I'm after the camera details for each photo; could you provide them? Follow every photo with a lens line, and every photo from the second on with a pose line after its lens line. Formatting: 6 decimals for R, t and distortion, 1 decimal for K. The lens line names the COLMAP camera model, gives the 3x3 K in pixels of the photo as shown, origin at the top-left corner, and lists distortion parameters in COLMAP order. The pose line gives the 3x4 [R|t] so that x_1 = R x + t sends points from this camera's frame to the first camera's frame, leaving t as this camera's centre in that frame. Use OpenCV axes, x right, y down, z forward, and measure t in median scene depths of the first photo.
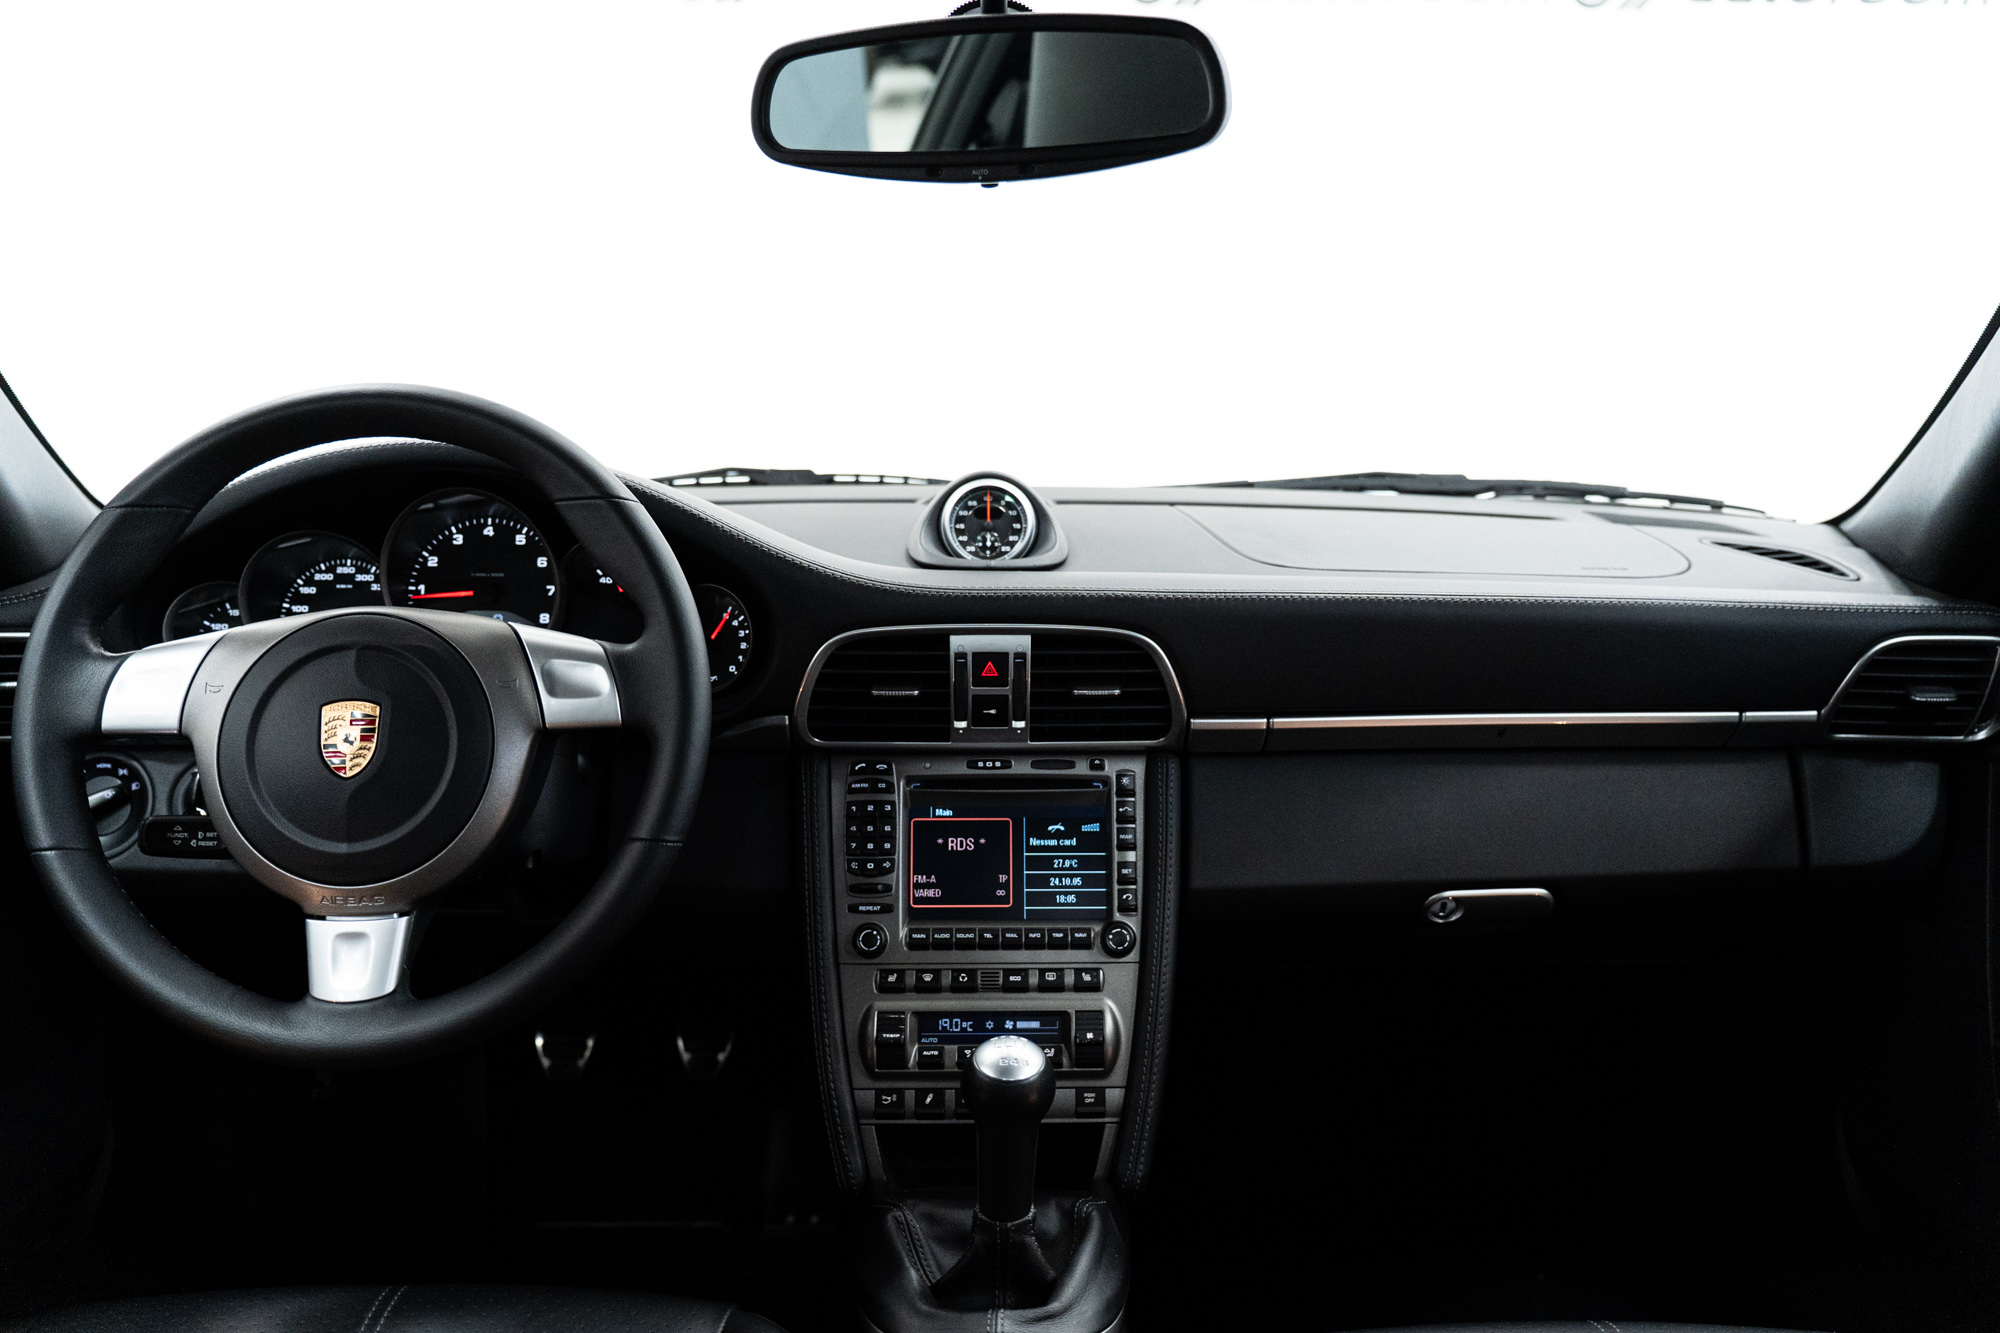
lens RADIAL K [[1615.9, 0, 1000.0], [0, 1615.9, 666.5], [0, 0, 1]] dist [-0.000690, 0.000469]
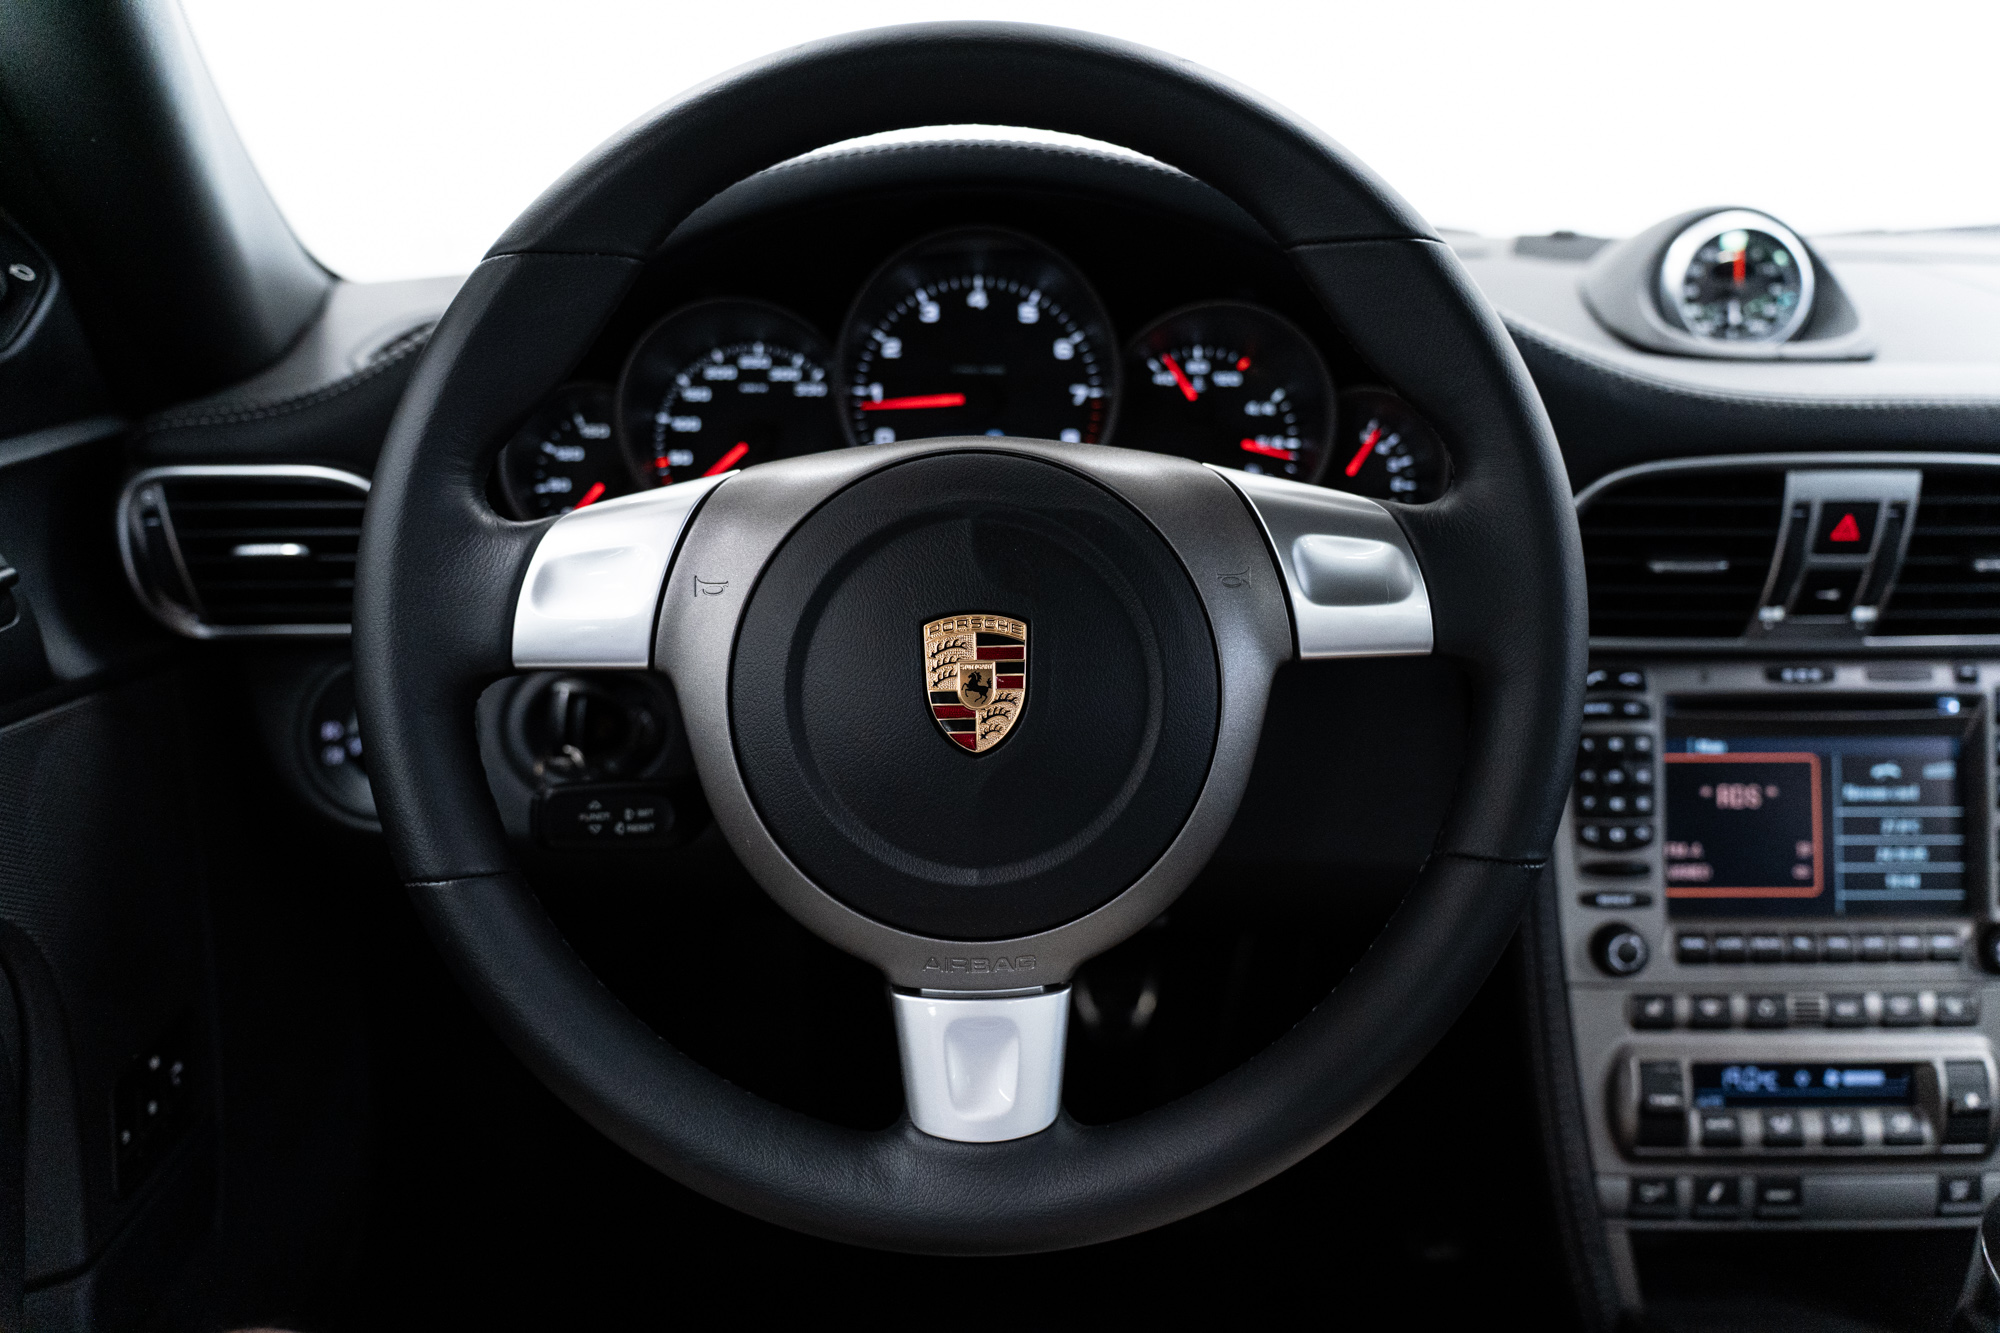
lens RADIAL K [[1640.6, 0, 1000.0], [0, 1640.6, 666.5], [0, 0, 1]] dist [0.012362, 0.007066]
pose [[0.999999, 0.001035, 0.000043, -0.327712], [-0.001031, 0.990785, 0.135442, -0.030517], [0.000097, -0.135442, 0.990785, 0.369233]]
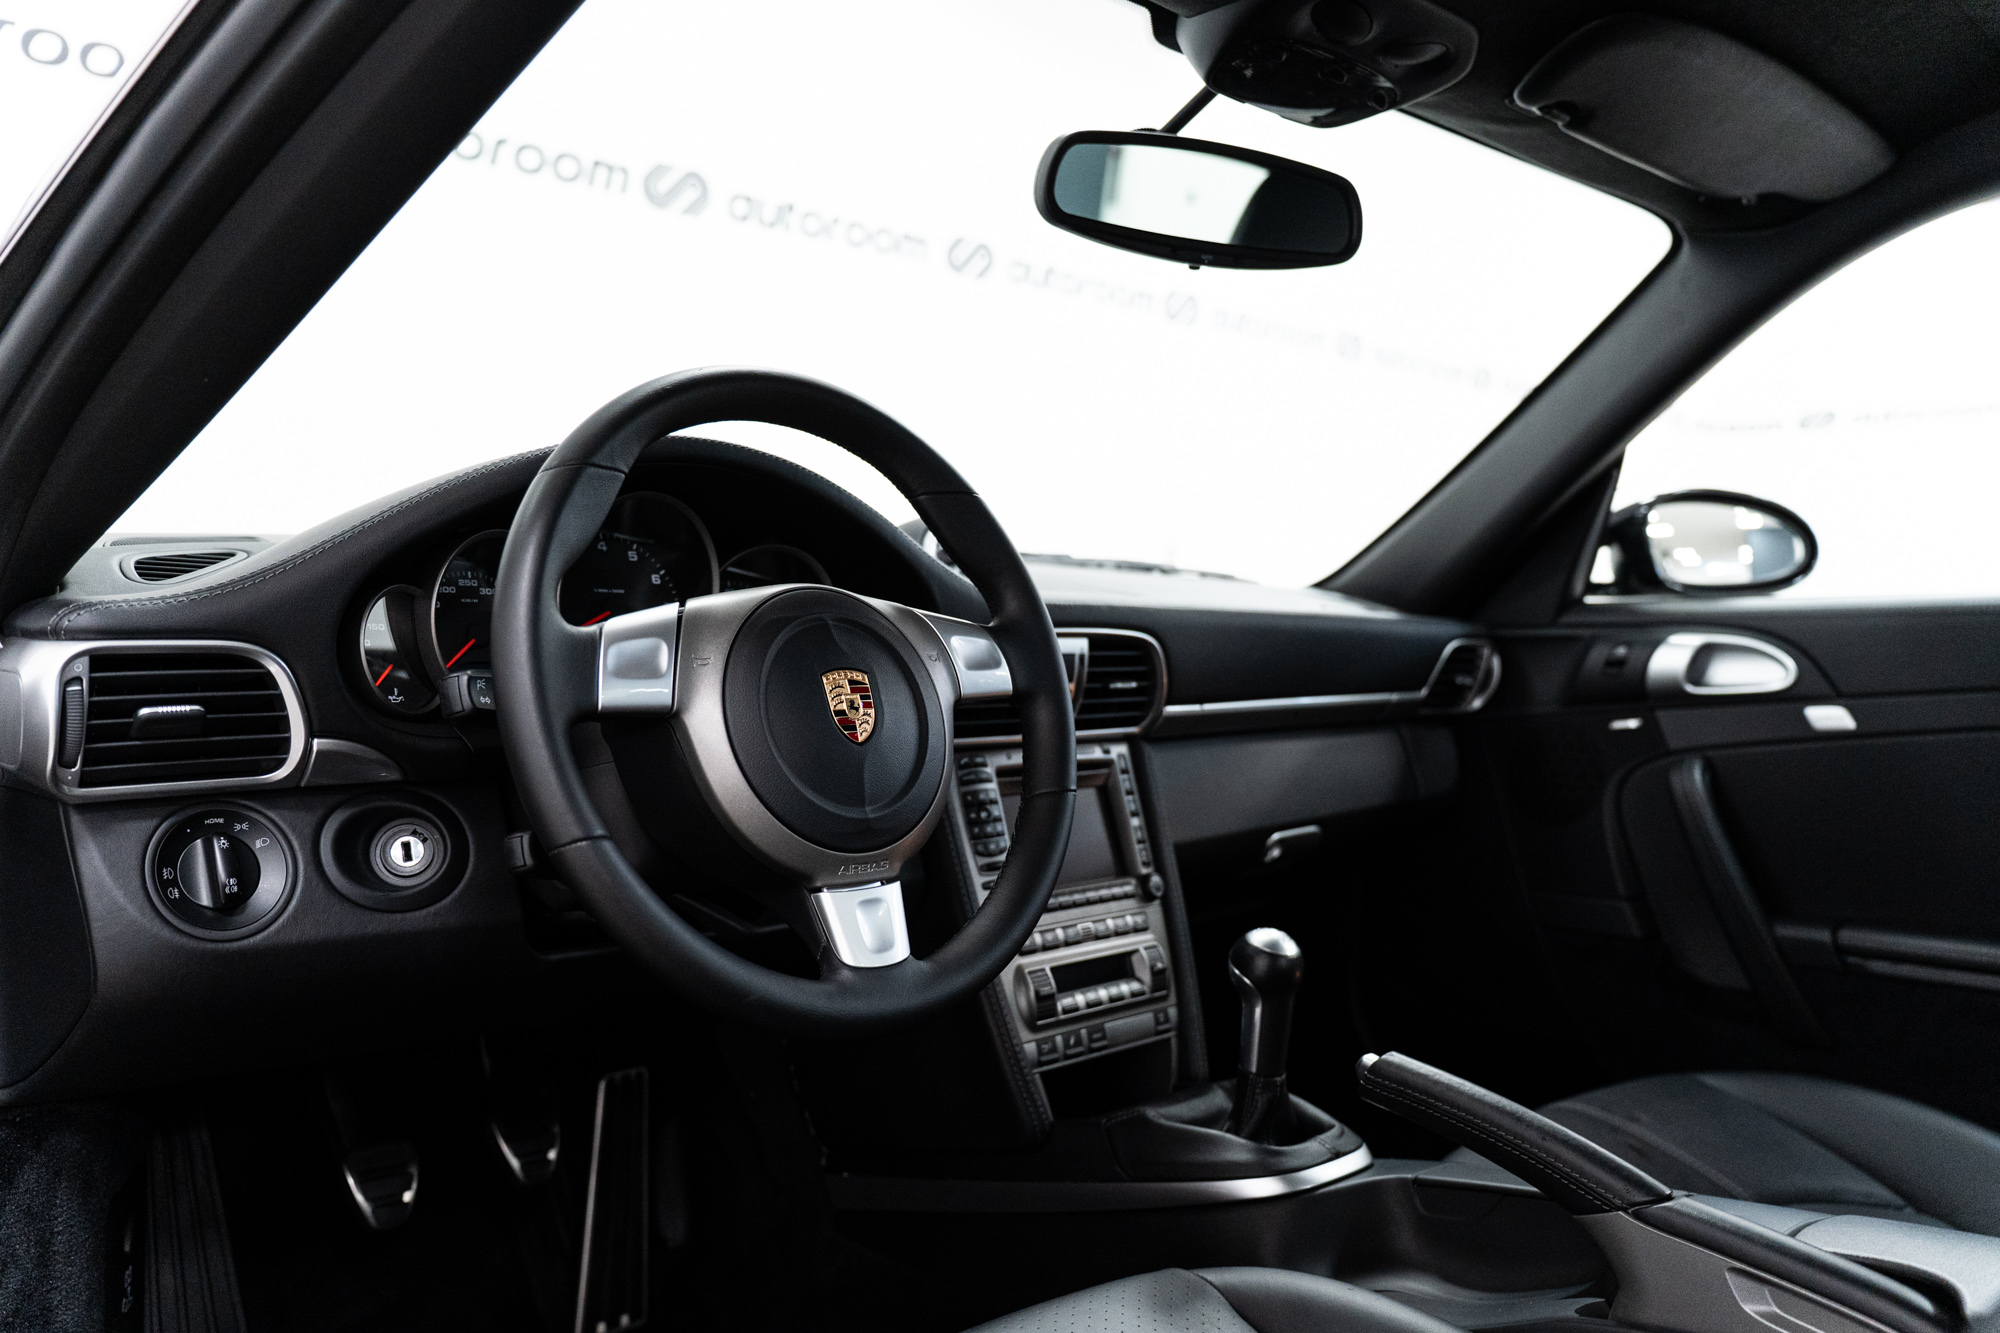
lens RADIAL K [[1640.6, 0, 1000.0], [0, 1640.6, 666.5], [0, 0, 1]] dist [0.012362, 0.007066]
pose [[0.732292, -0.016105, 0.680801, -0.857239], [0.095514, 0.992267, -0.079265, 0.091568], [-0.674260, 0.123071, 0.728167, 0.155727]]
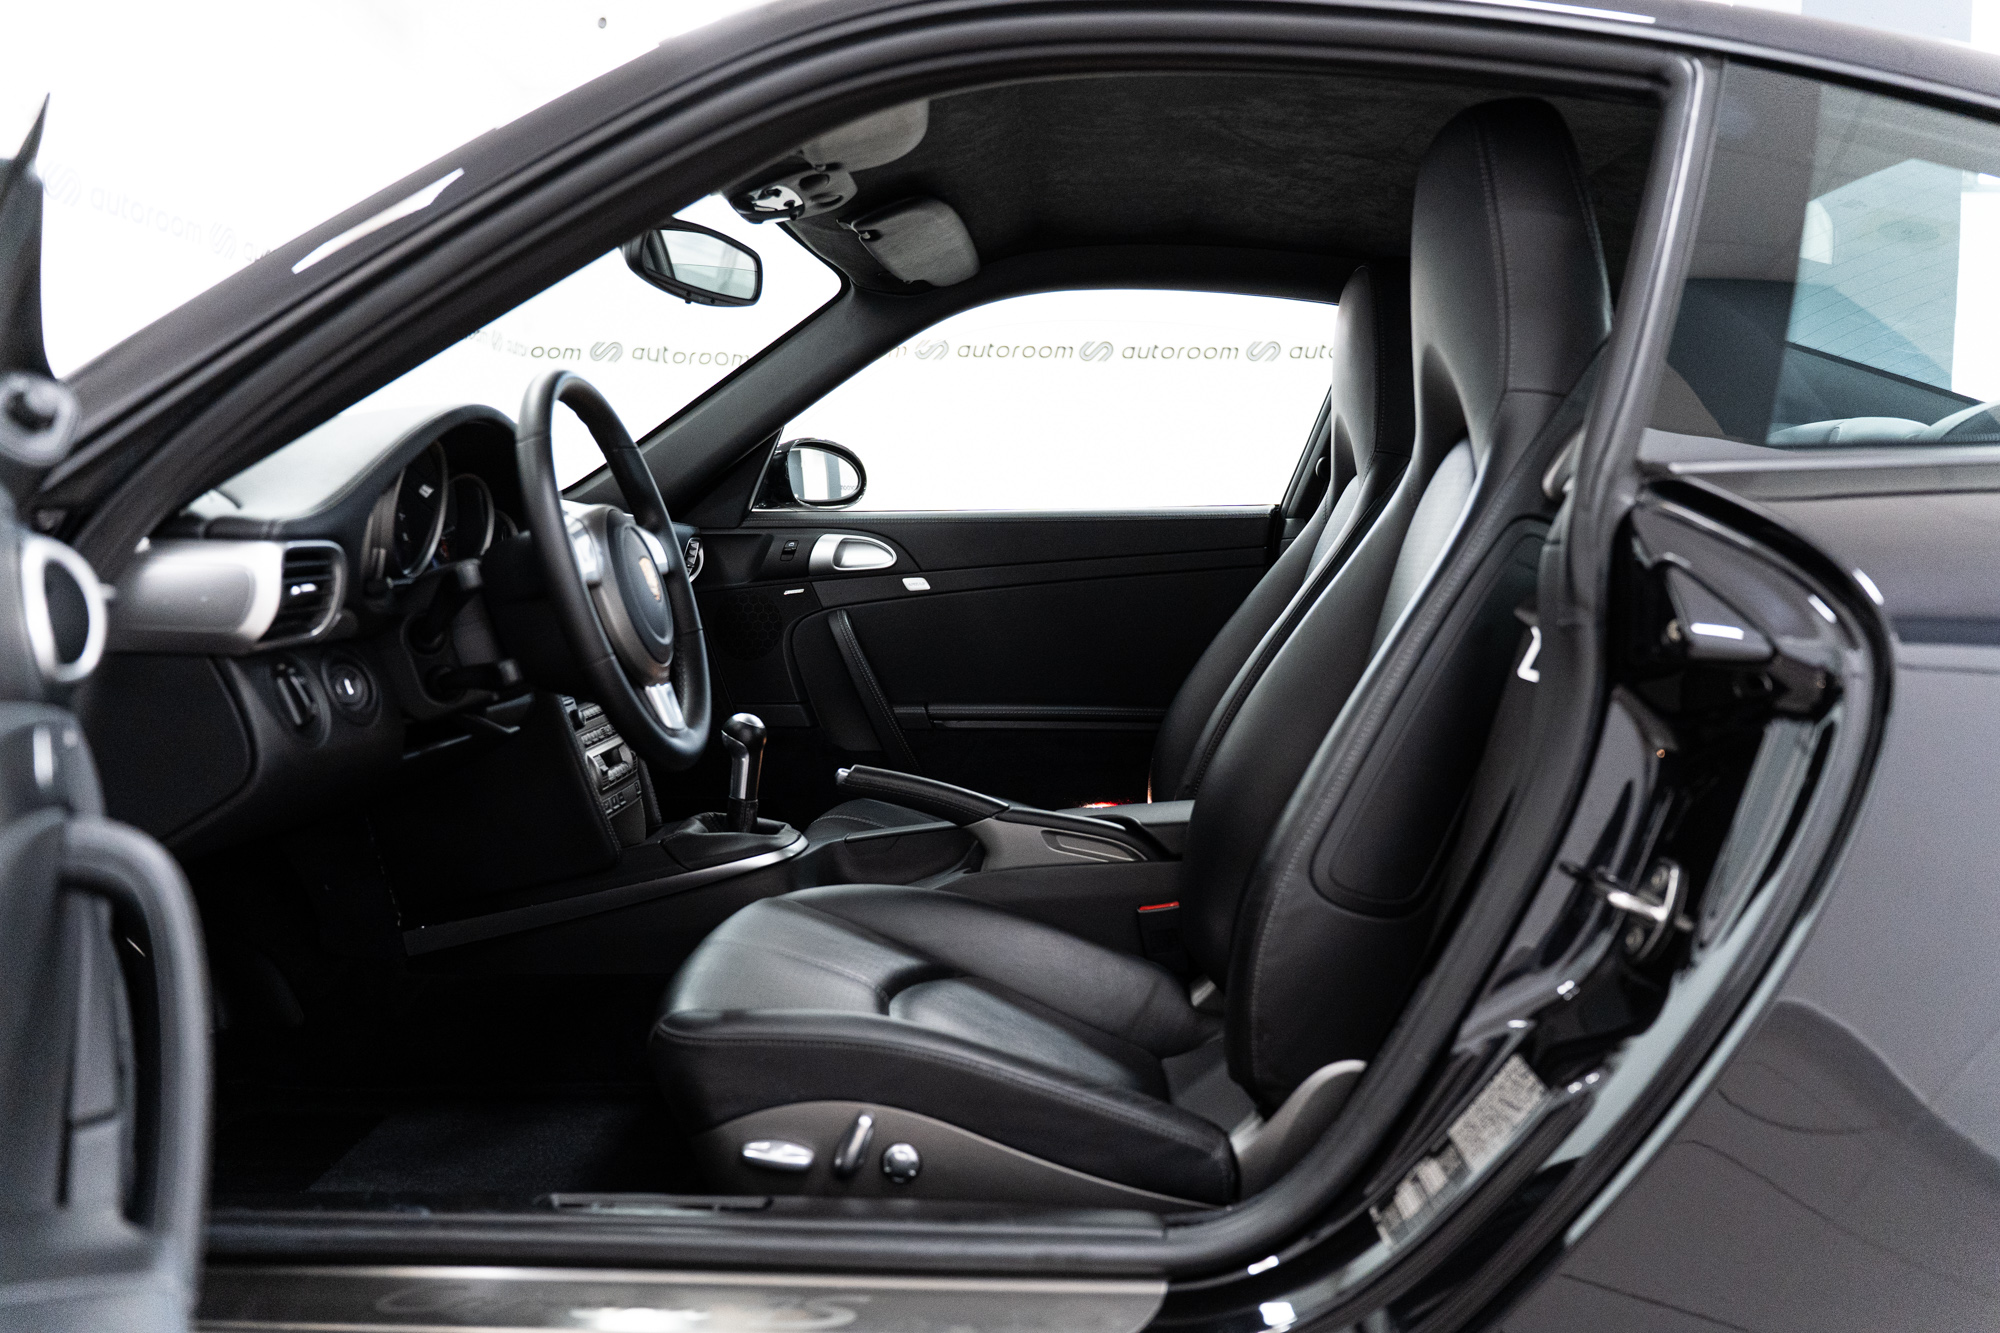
lens RADIAL K [[1640.6, 0, 1000.0], [0, 1640.6, 666.5], [0, 0, 1]] dist [0.012362, 0.007066]
pose [[0.057337, -0.083962, 0.994818, -1.754293], [0.135520, 0.987889, 0.075567, 0.046812], [-0.989114, 0.130485, 0.068021, 0.441784]]
